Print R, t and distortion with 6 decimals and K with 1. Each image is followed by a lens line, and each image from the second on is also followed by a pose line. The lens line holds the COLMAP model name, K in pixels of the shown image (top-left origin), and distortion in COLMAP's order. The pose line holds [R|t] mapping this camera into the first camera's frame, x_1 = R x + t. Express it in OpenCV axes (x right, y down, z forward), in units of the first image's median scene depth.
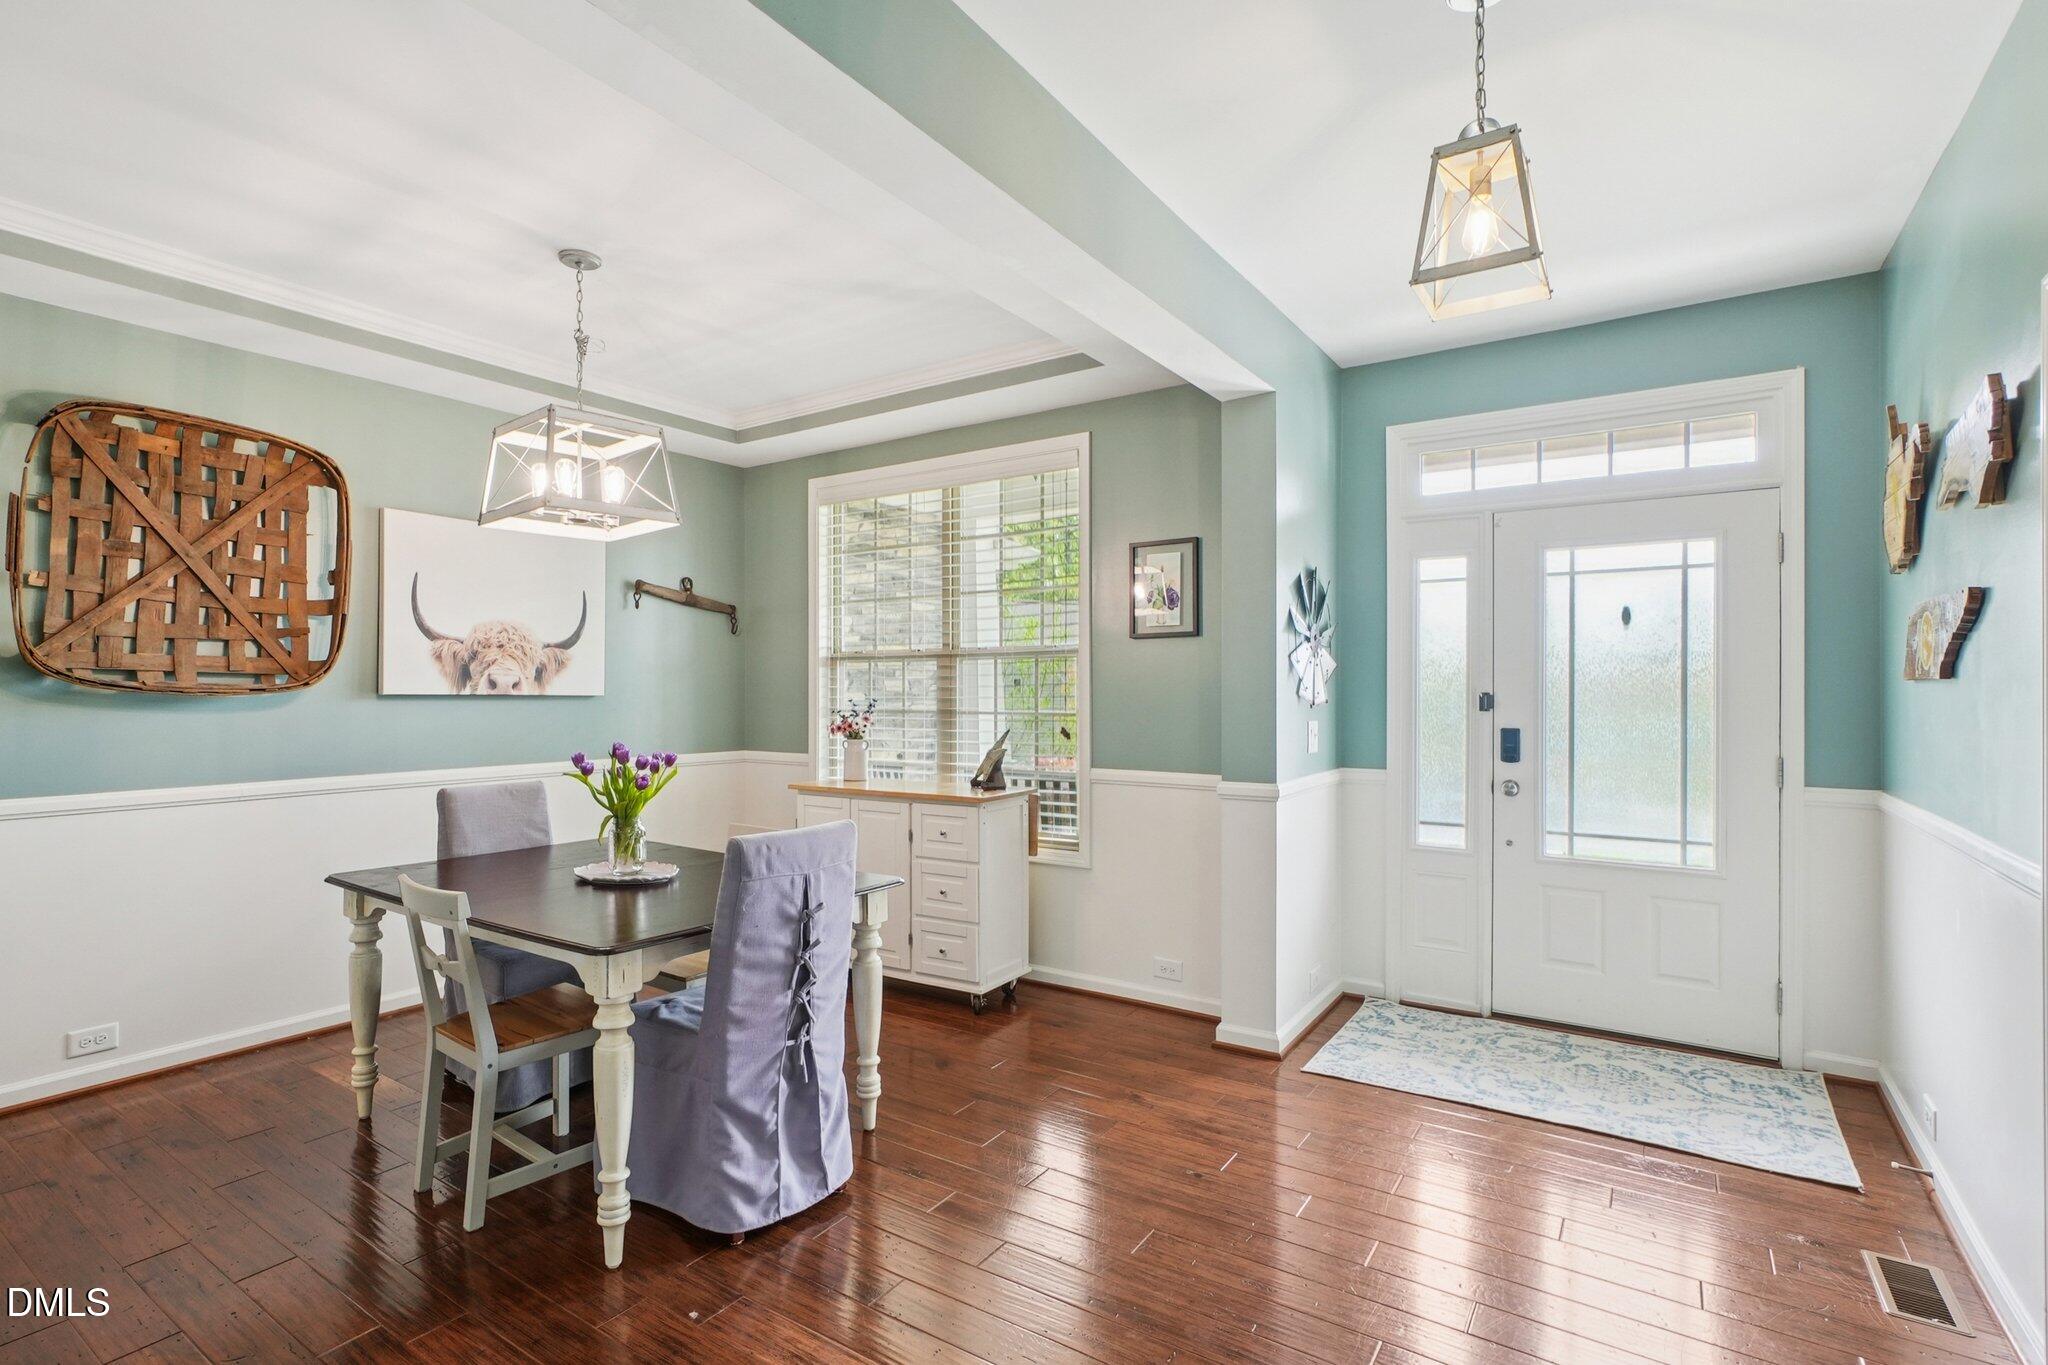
lens RADIAL K [[1003.2, 0, 988.5], [0, 1003.2, 682.8], [0, 0, 1]] dist [0.004798, 0.004528]
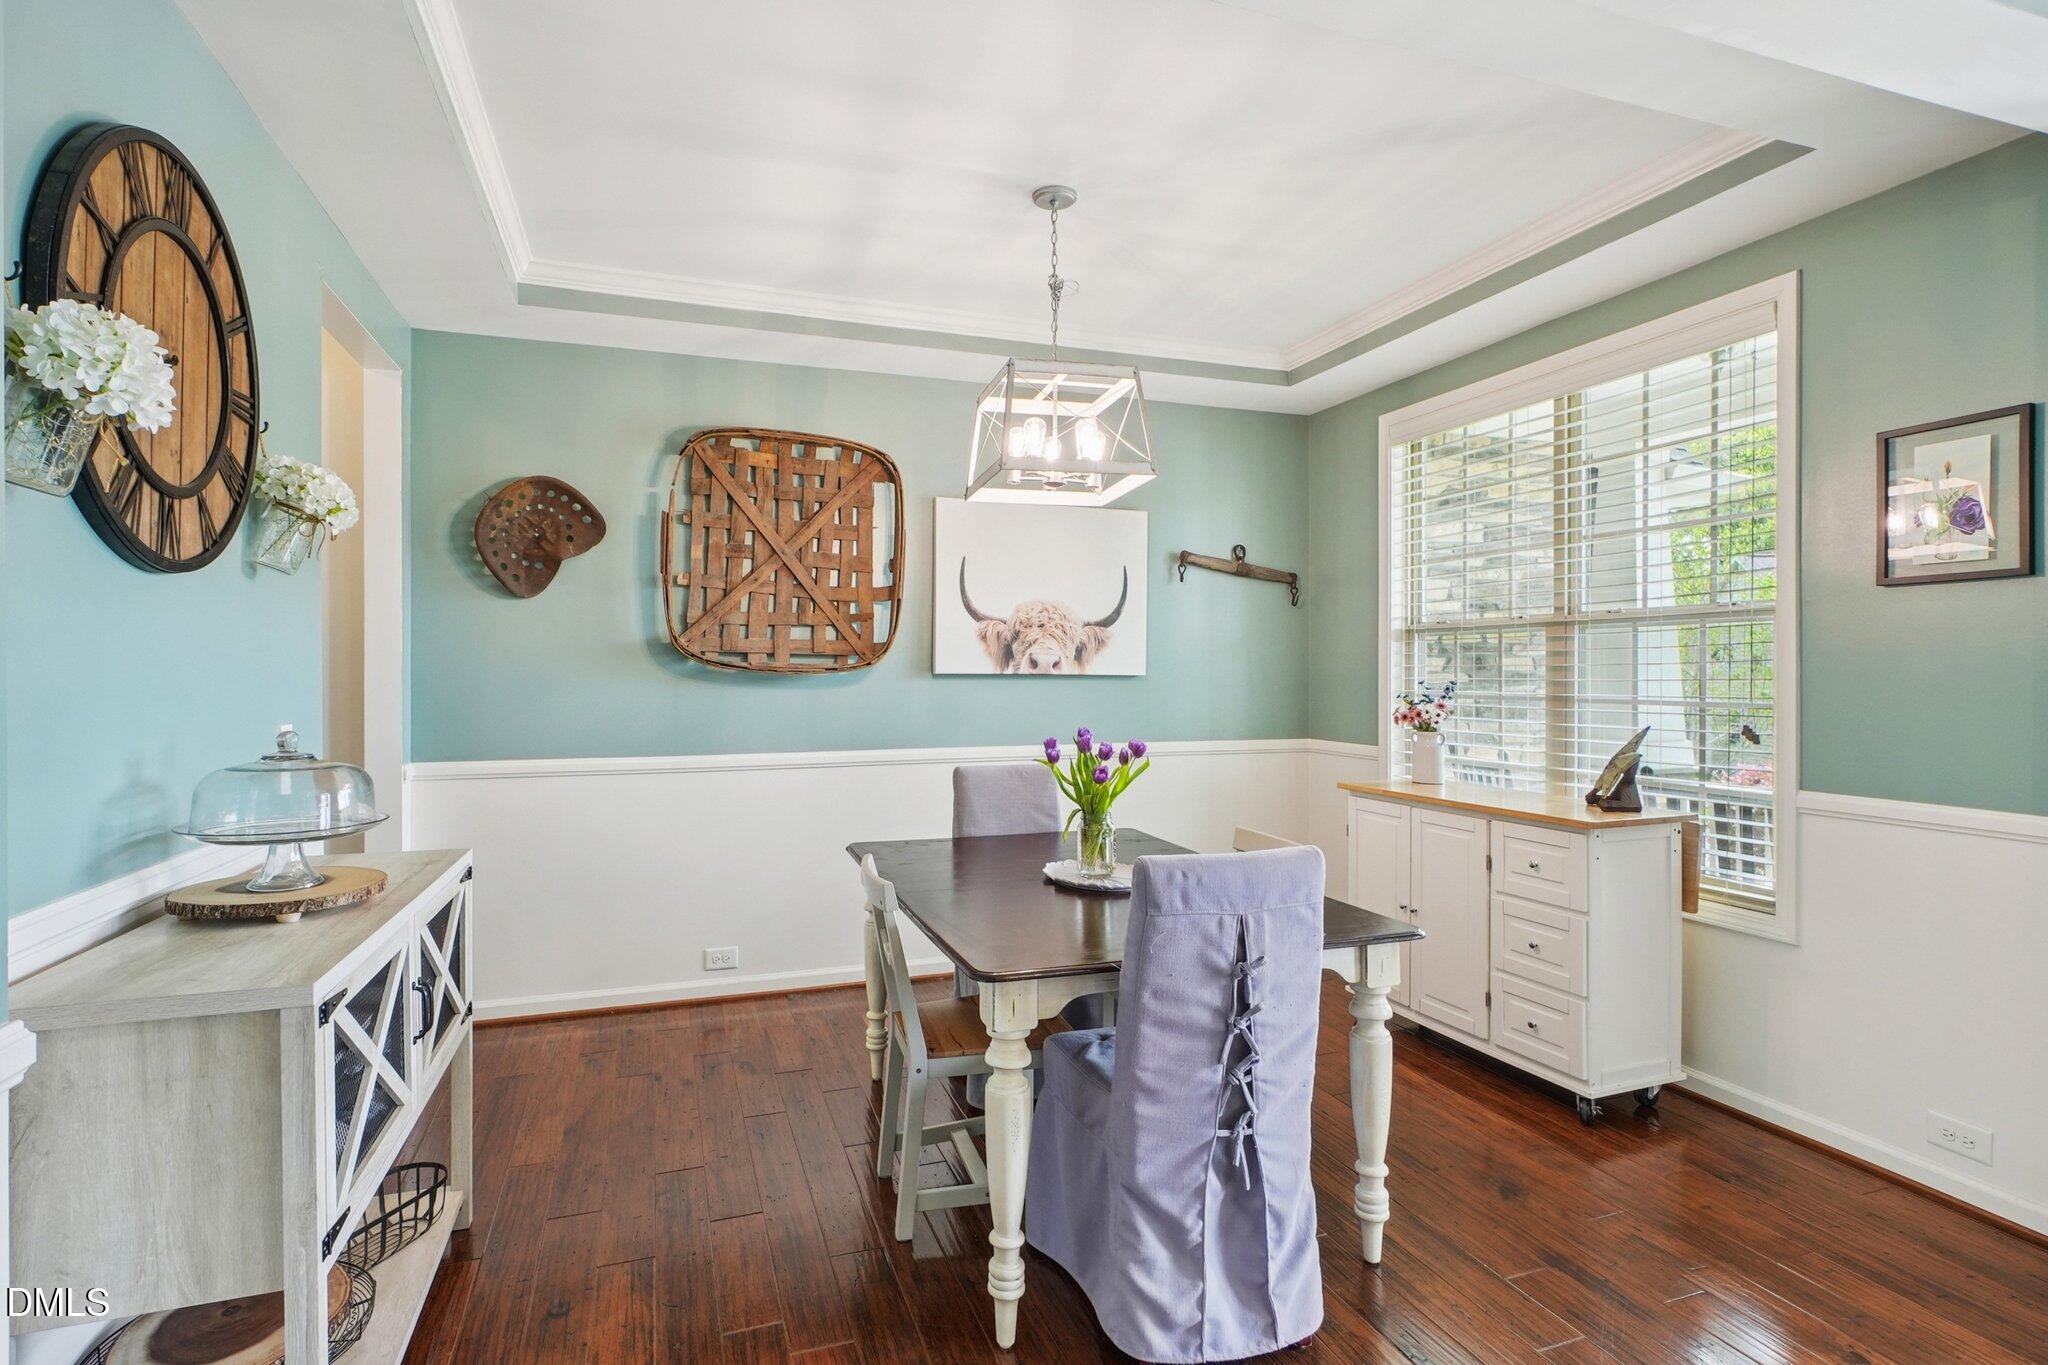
lens RADIAL K [[1003.2, 0, 997.5], [0, 1003.2, 673.4], [0, 0, 1]] dist [0.004798, 0.004528]
pose [[0.809822, 0.002756, -0.586669, 0.080439], [0.004035, 0.999939, 0.010267, 0.000969], [0.586661, -0.010682, 0.809762, 0.208179]]
